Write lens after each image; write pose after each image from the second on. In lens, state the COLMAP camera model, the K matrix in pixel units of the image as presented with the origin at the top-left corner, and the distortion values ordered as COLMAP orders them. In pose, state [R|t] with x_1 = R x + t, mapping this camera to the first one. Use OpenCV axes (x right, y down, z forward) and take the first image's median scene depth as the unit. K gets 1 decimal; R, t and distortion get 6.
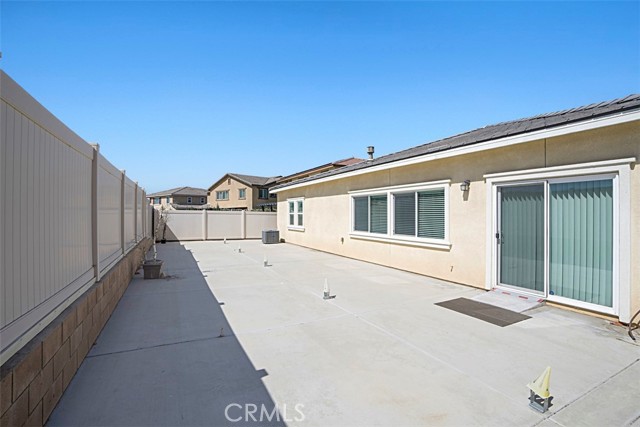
lens RADIAL K [[296.5, 0, 321.9], [0, 296.5, 210.4], [0, 0, 1]] dist [-0.051824, 0.013328]
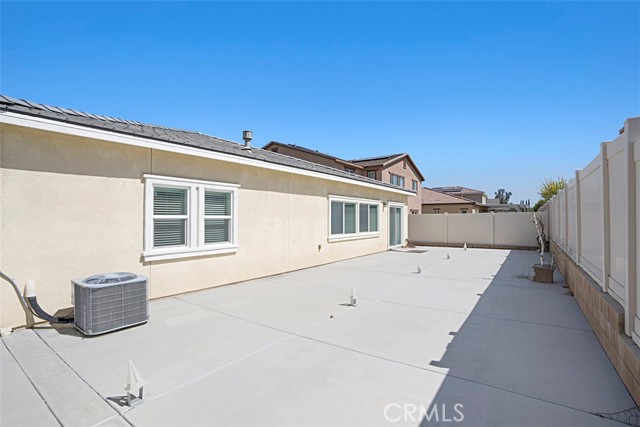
lens RADIAL K [[296.5, 0, 324.7], [0, 296.5, 219.0], [0, 0, 1]] dist [-0.051824, 0.013328]
pose [[-0.451785, -0.005806, 0.892108, -0.792310], [-0.011779, 0.999930, 0.000543, 0.015226], [-0.892049, -0.010263, -0.451822, 1.493863]]
